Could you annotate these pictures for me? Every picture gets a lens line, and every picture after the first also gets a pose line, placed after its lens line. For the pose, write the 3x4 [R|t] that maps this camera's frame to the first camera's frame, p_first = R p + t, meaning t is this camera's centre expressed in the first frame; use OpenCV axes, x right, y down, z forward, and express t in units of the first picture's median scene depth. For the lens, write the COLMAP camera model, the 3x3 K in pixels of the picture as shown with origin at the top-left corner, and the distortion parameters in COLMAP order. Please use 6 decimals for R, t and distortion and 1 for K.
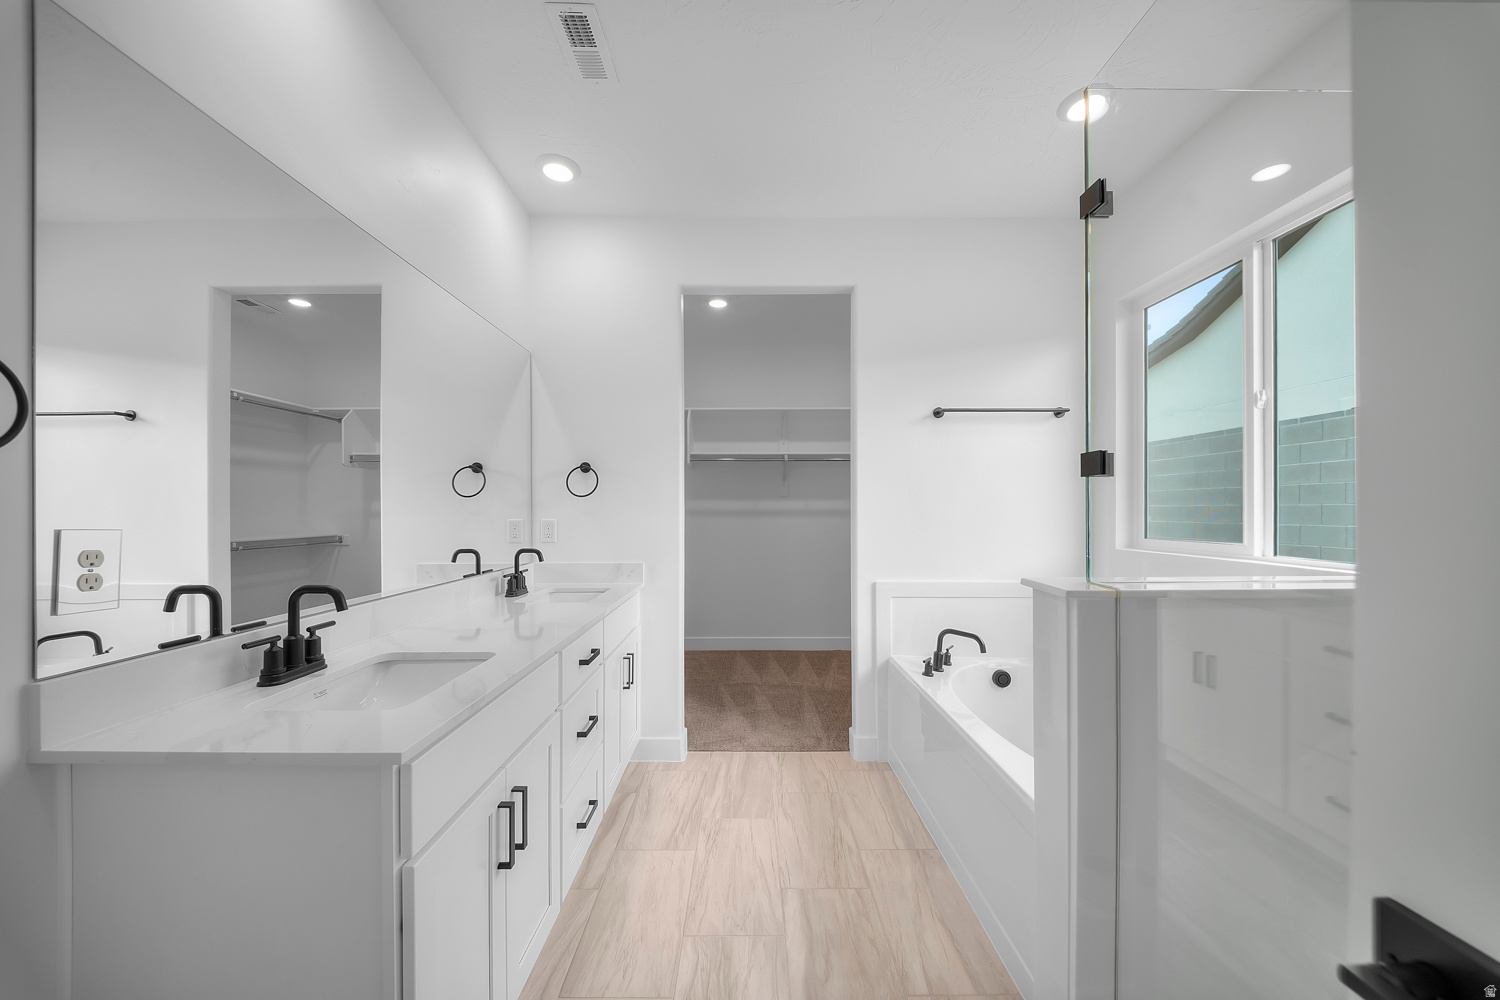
lens RADIAL K [[523.4, 0, 749.4], [0, 523.4, 505.1], [0, 0, 1]] dist [0.001095, -0.000045]
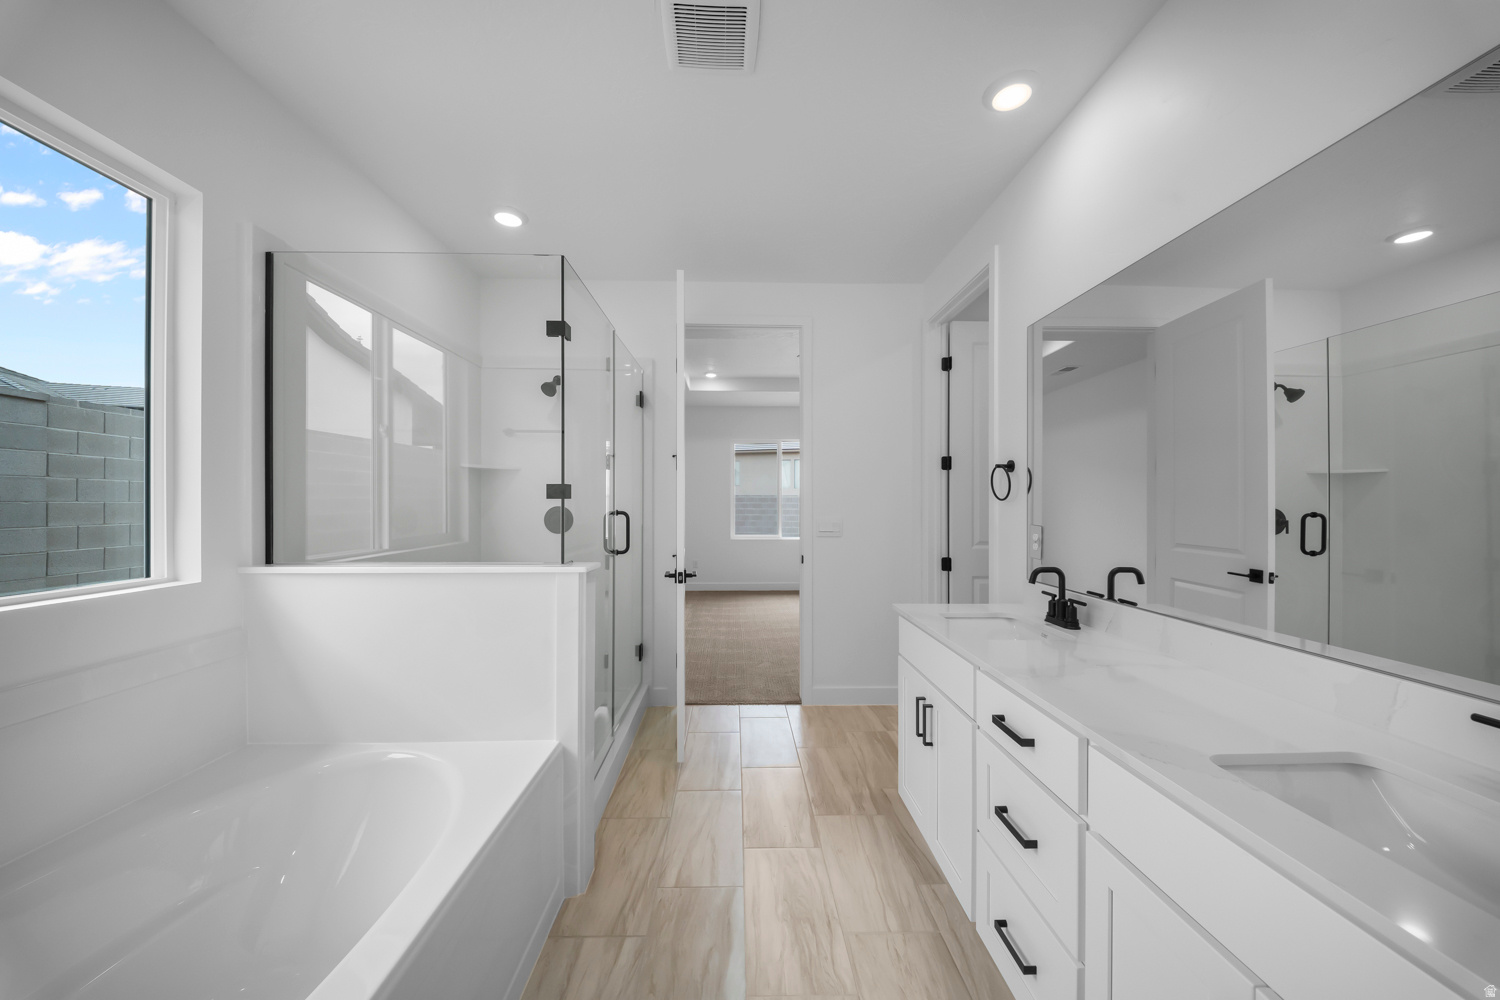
lens RADIAL K [[523.4, 0, 749.5], [0, 523.4, 501.2], [0, 0, 1]] dist [0.001095, -0.000045]
pose [[-0.999439, 0.002112, -0.033428, 0.100781], [0.002214, 0.999993, -0.003026, -0.035093], [0.033421, -0.003098, -0.999437, 2.092772]]
